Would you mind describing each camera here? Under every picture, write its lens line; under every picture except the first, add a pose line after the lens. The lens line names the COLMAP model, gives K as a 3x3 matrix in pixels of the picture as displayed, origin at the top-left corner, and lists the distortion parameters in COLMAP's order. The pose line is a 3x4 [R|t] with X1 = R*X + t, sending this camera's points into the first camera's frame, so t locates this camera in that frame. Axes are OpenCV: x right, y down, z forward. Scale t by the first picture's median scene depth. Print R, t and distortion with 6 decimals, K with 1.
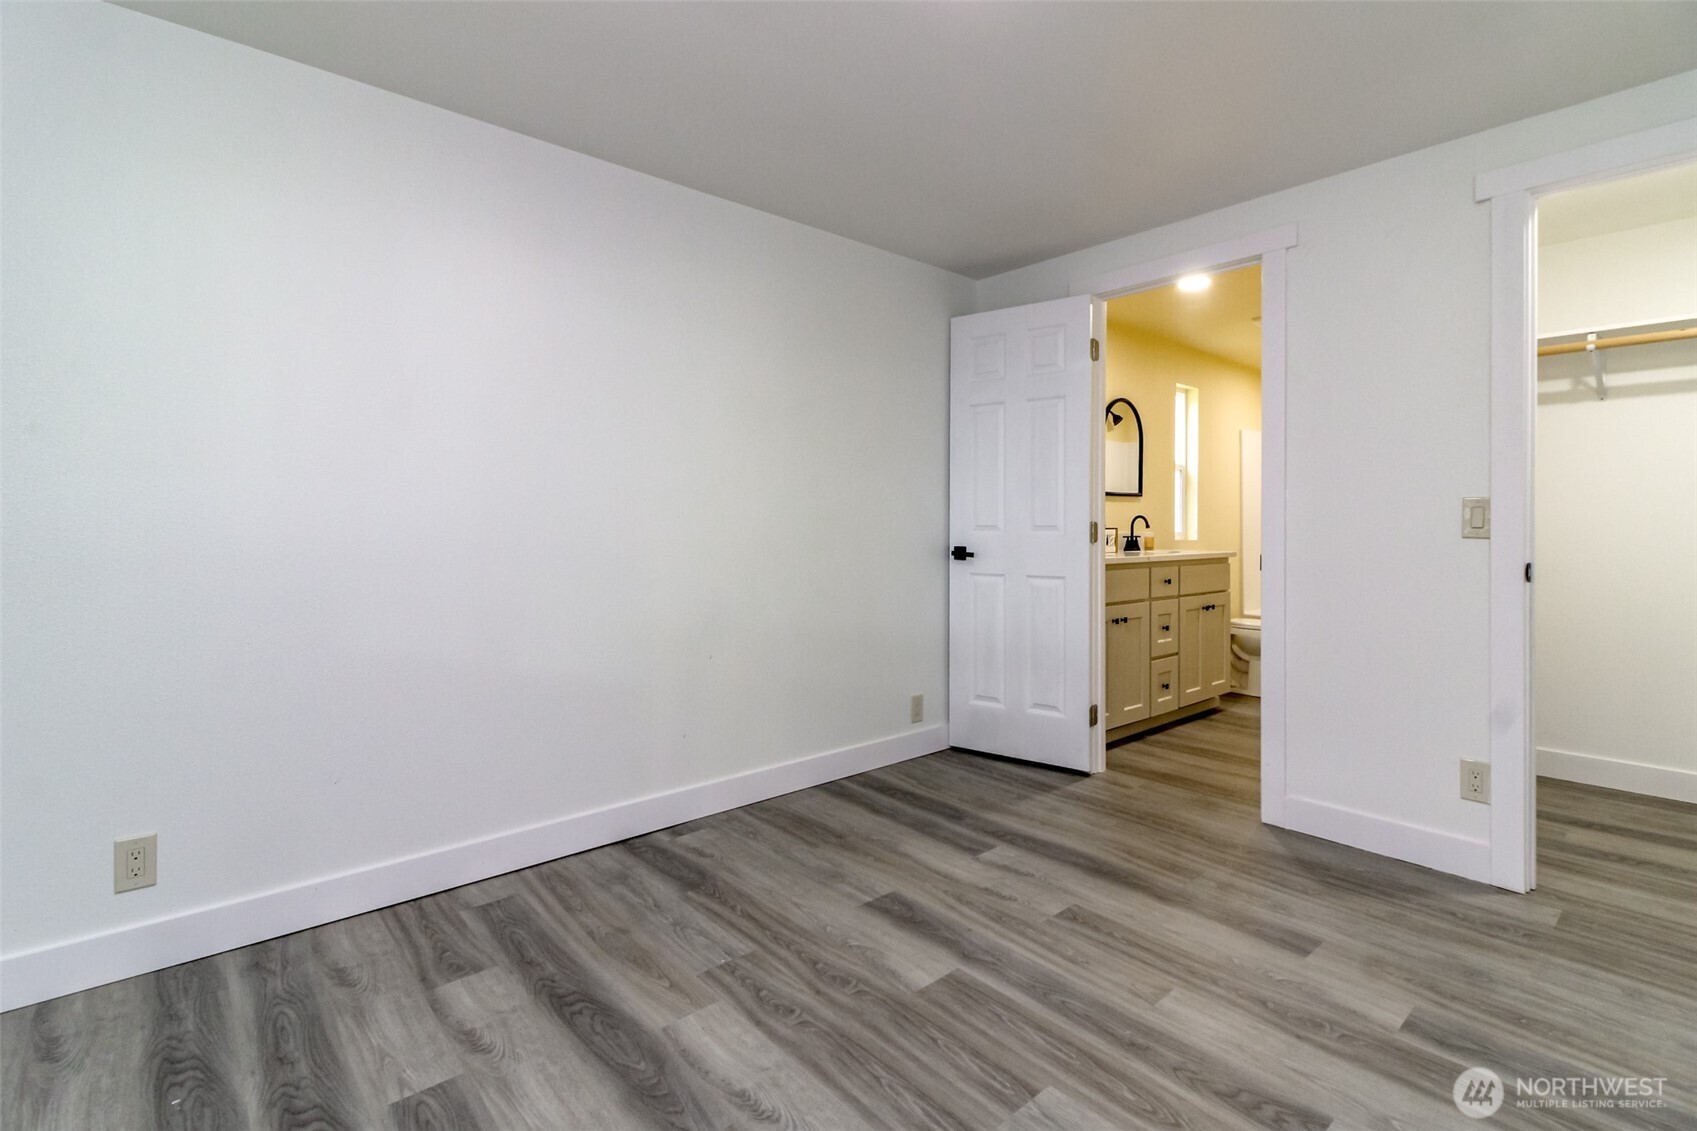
lens RADIAL K [[787.5, 0, 853.1], [0, 787.5, 554.5], [0, 0, 1]] dist [0.015814, -0.001213]
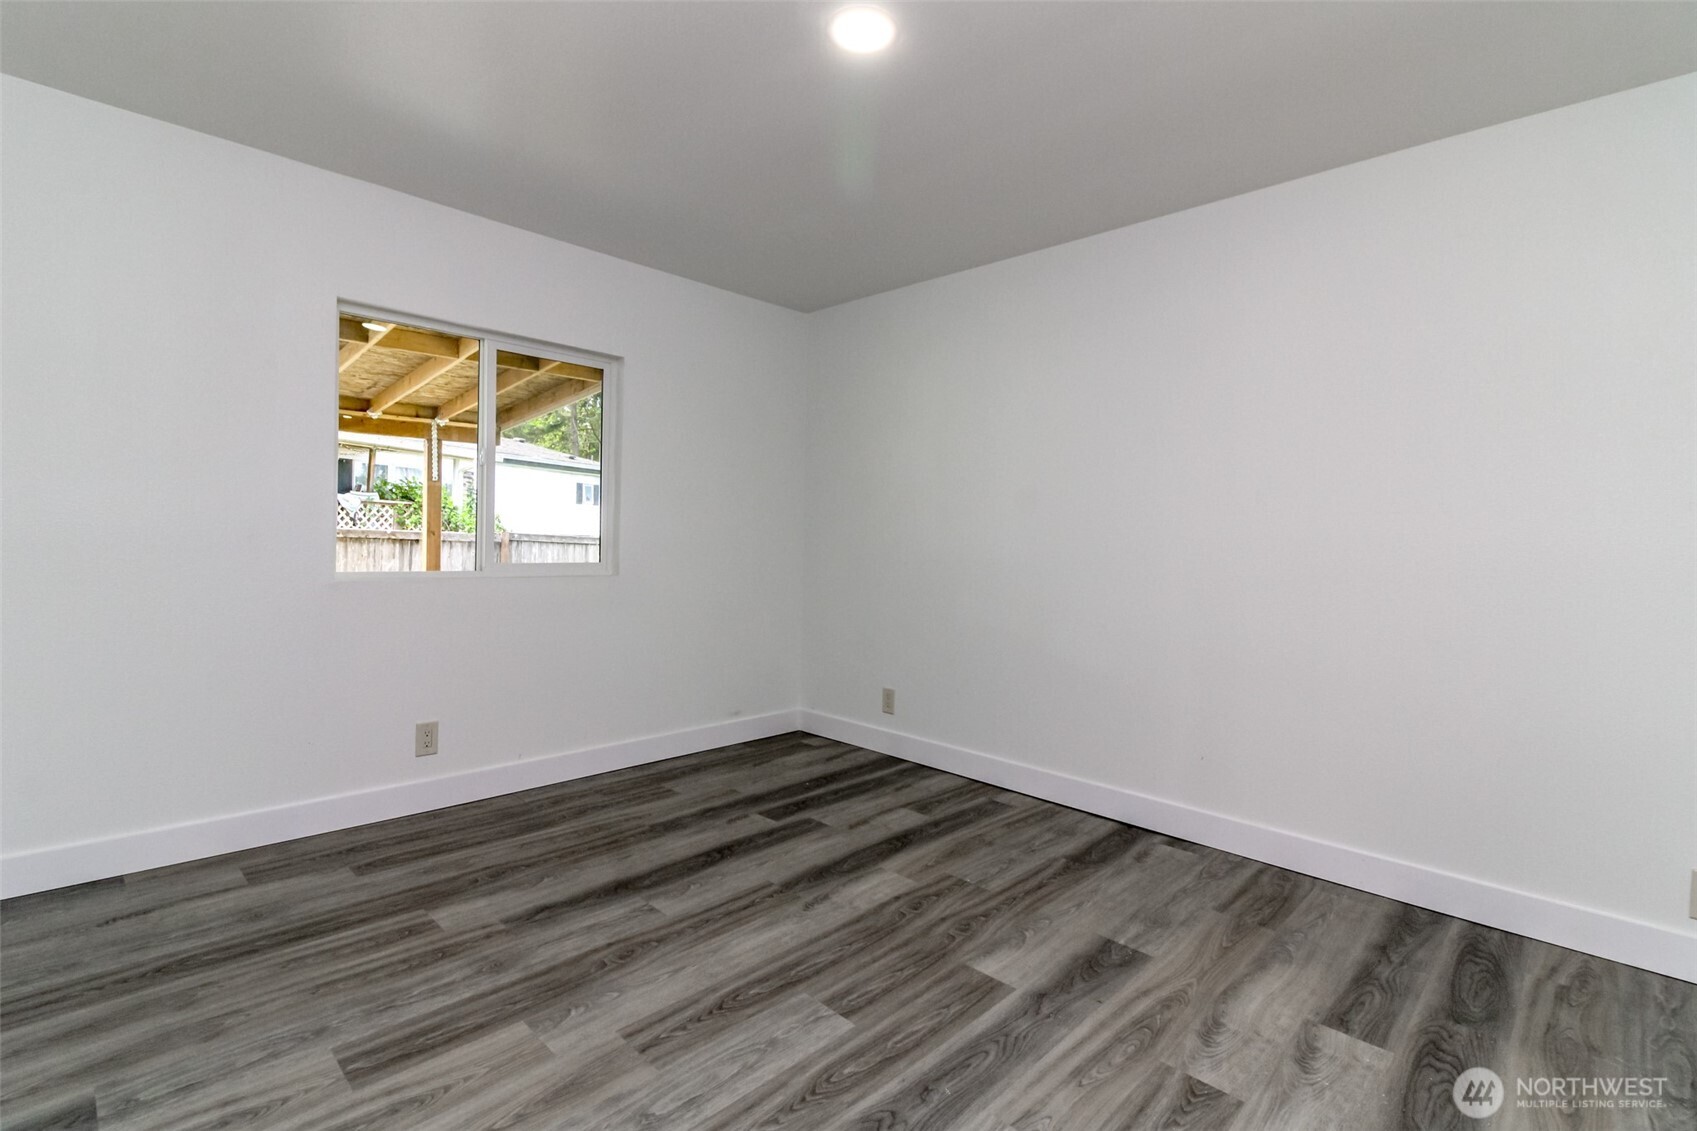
lens RADIAL K [[787.5, 0, 857.9], [0, 787.5, 577.2], [0, 0, 1]] dist [0.015814, -0.001213]
pose [[0.077666, 0.047570, -0.995844, 1.006866], [-0.061731, 0.997174, 0.042820, -0.016693], [0.995066, 0.058148, 0.080383, 0.651768]]
